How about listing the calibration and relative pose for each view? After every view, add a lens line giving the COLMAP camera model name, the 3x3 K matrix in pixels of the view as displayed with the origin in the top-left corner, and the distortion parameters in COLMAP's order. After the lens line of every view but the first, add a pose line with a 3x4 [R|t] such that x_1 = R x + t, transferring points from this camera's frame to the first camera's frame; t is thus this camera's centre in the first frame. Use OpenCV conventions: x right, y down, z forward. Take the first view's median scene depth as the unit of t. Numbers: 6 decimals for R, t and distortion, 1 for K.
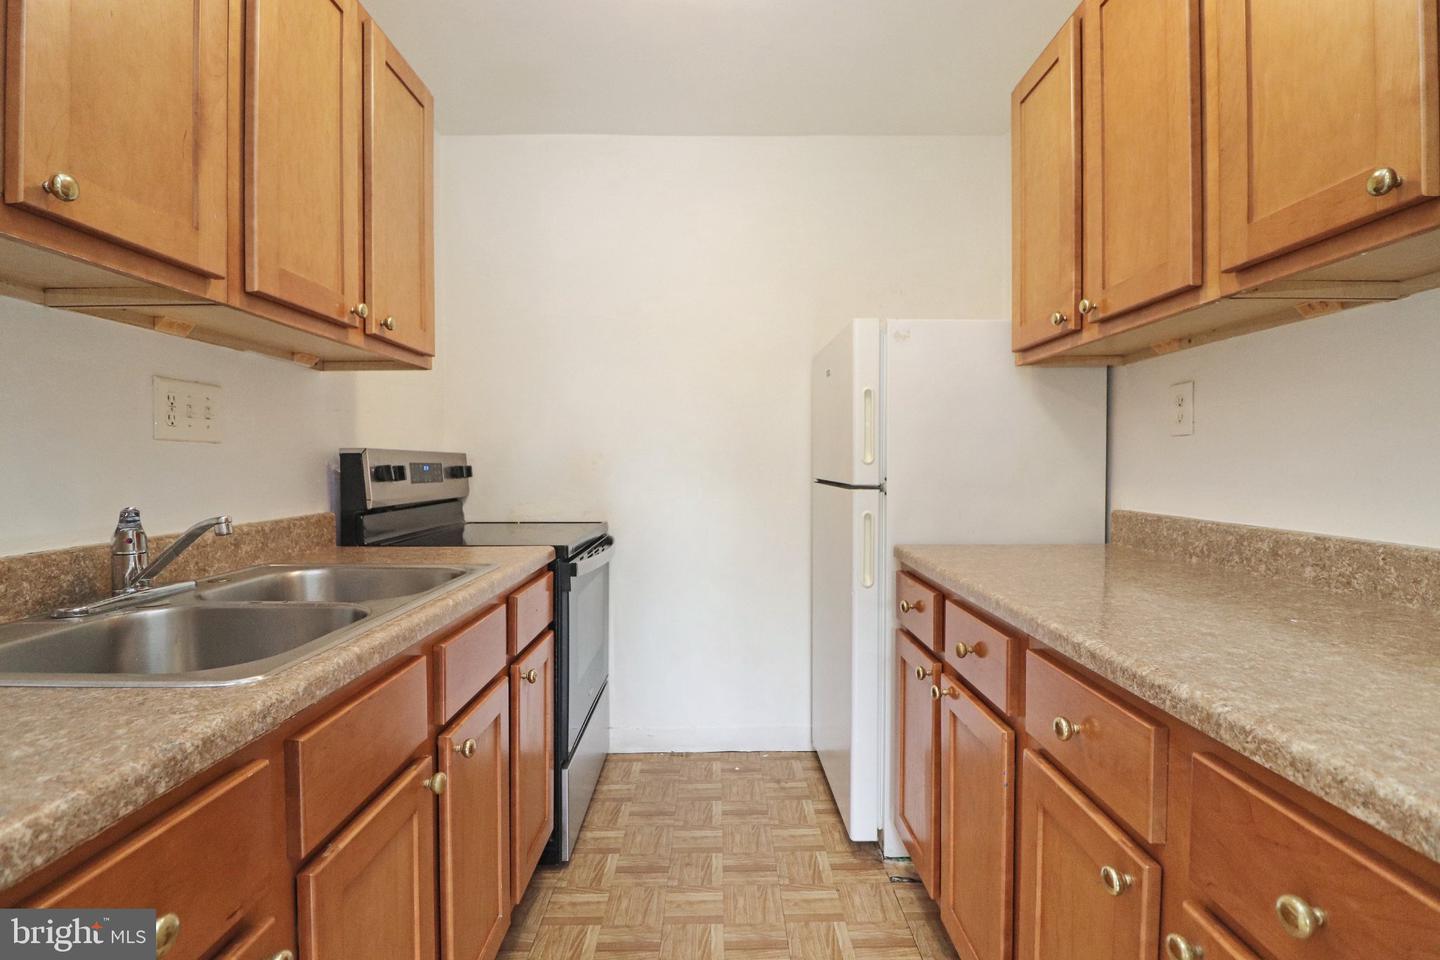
lens RADIAL K [[676.1, 0, 731.9], [0, 676.1, 474.7], [0, 0, 1]] dist [0.001511, -0.011679]
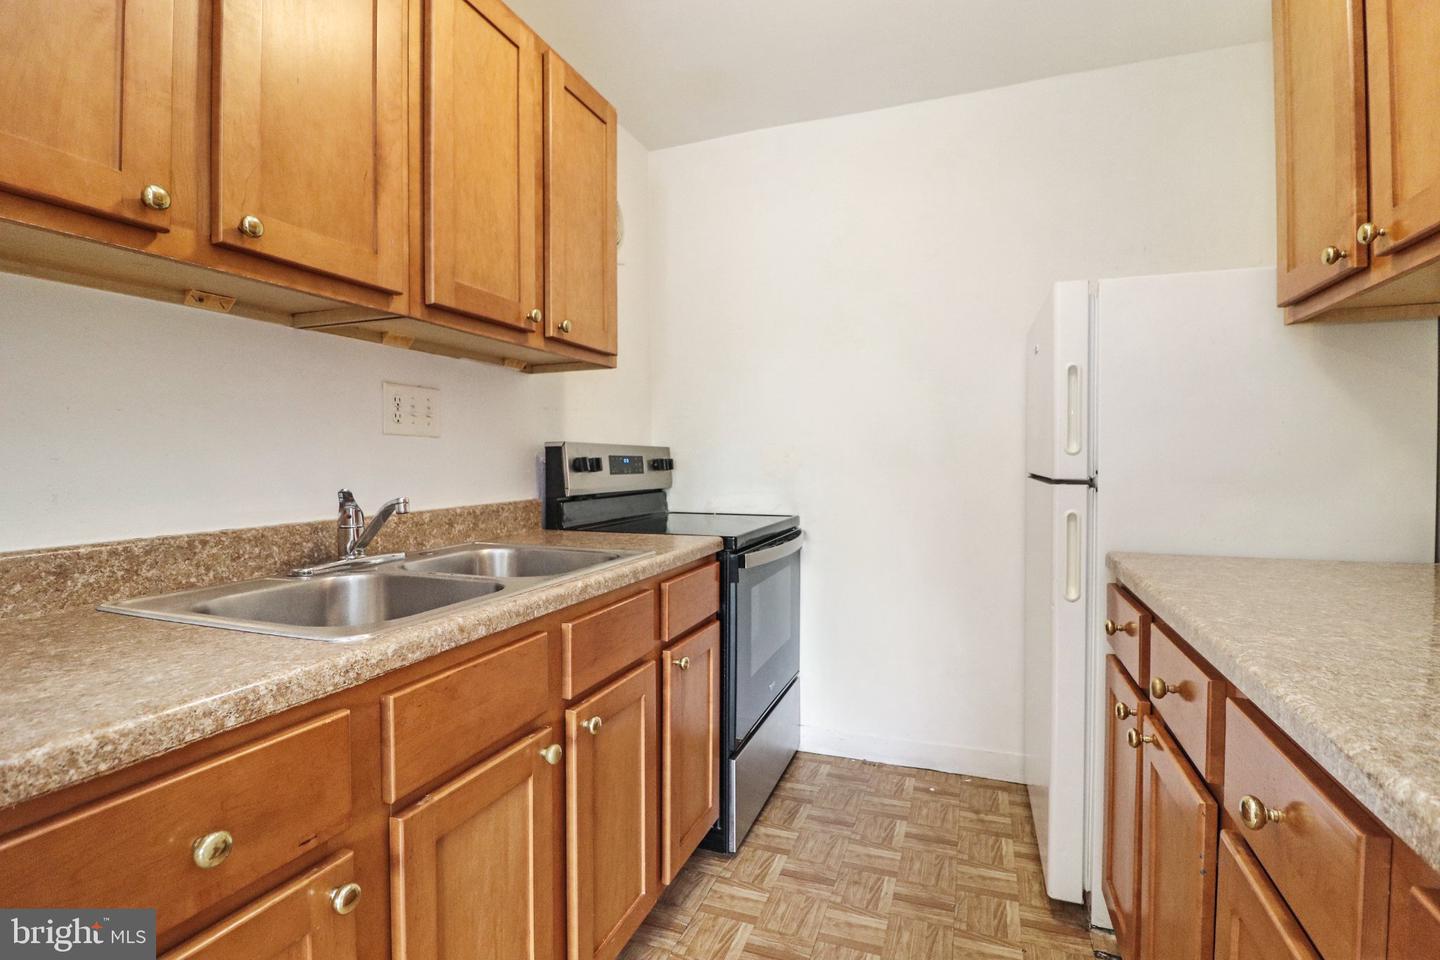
lens RADIAL K [[675.4, 0, 737.1], [0, 675.4, 470.1], [0, 0, 1]] dist [0.002859, -0.014723]
pose [[0.931625, 0.003883, -0.363402, 0.154379], [-0.004768, 0.999987, -0.001537, 0.009531], [0.363391, 0.003165, 0.931631, 0.087234]]
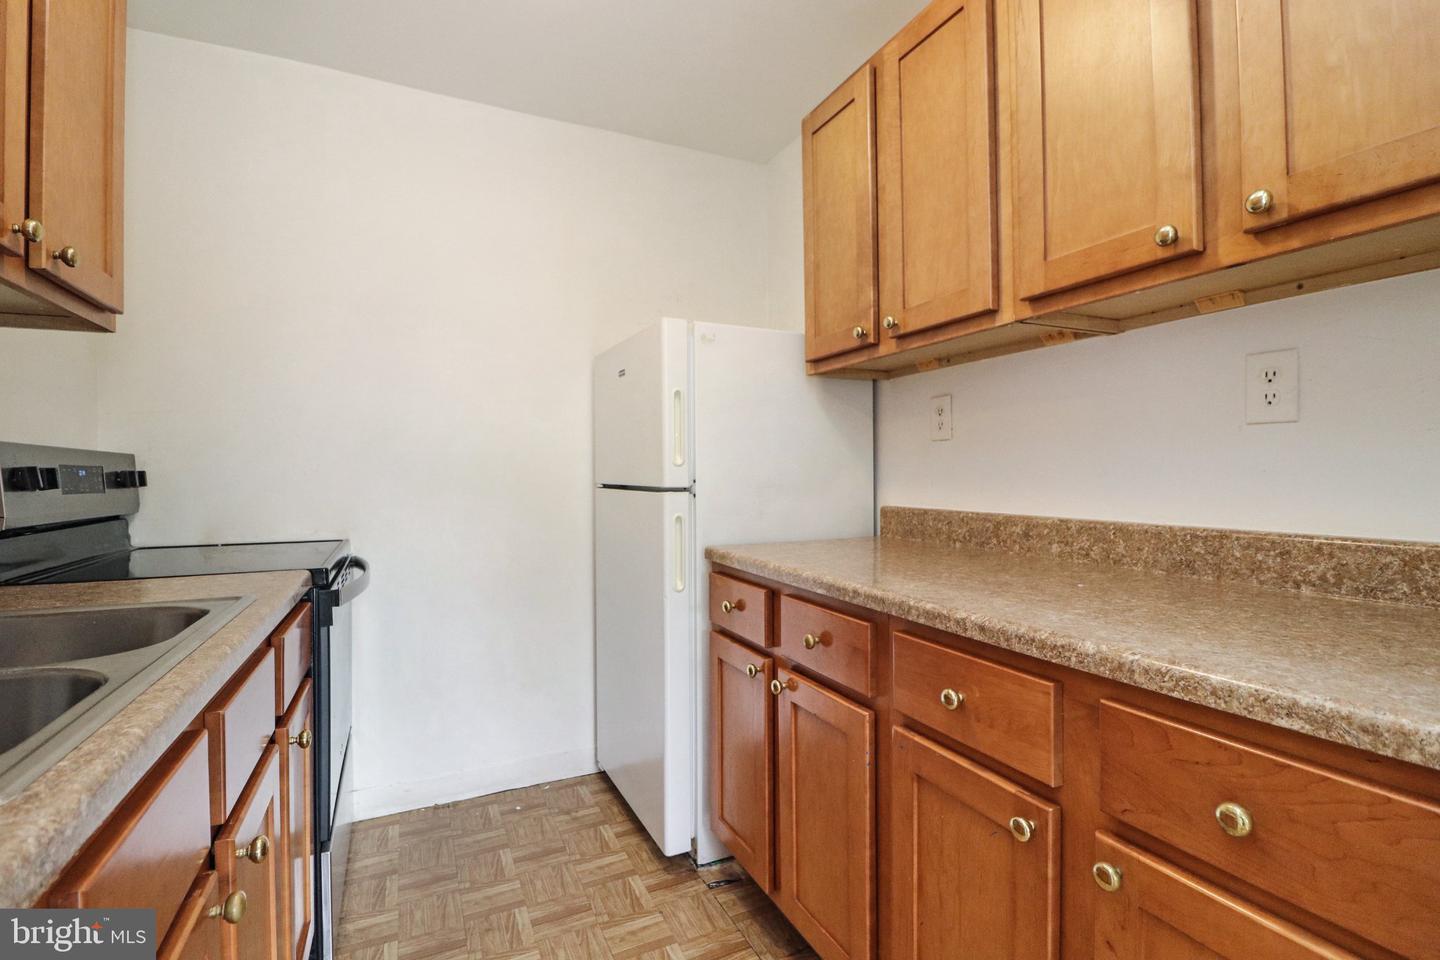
lens RADIAL K [[671.0, 0, 731.5], [0, 671.0, 473.1], [0, 0, 1]] dist [0.002202, -0.012638]
pose [[0.905882, -0.003209, 0.423518, -0.186672], [0.012563, 0.999735, -0.019296, 0.019015], [-0.423344, 0.022801, 0.905682, 0.107939]]
